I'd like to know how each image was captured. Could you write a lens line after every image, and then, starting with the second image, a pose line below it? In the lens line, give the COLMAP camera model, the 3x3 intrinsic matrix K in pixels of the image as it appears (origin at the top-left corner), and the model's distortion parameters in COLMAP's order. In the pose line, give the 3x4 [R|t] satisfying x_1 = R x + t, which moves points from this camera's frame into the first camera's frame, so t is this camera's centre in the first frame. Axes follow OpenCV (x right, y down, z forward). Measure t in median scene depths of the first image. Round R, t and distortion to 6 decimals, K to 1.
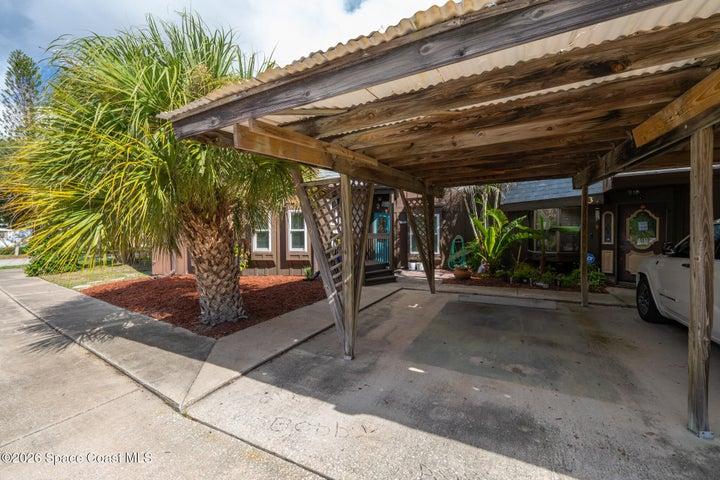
lens RADIAL K [[301.0, 0, 357.2], [0, 301.0, 238.6], [0, 0, 1]] dist [0.008714, 0.000167]
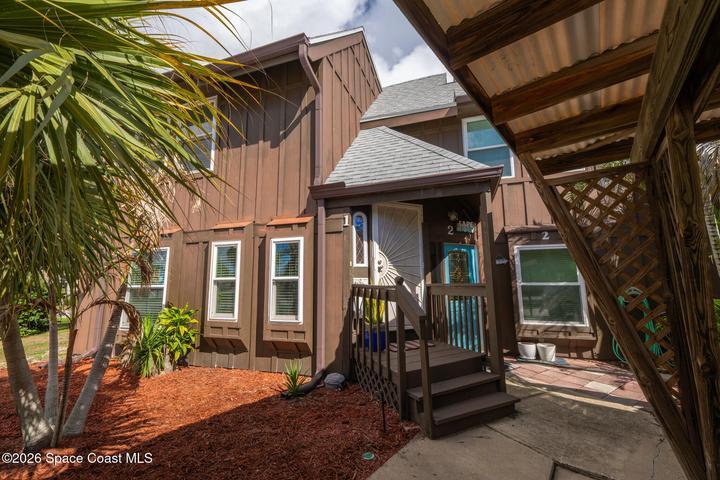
lens RADIAL K [[301.0, 0, 357.2], [0, 301.0, 238.6], [0, 0, 1]] dist [0.008714, 0.000167]
pose [[0.984098, -0.026463, -0.175644, 0.002259], [-0.000326, 0.988570, -0.150764, -0.017030], [0.177626, 0.148424, 0.972841, 0.525841]]
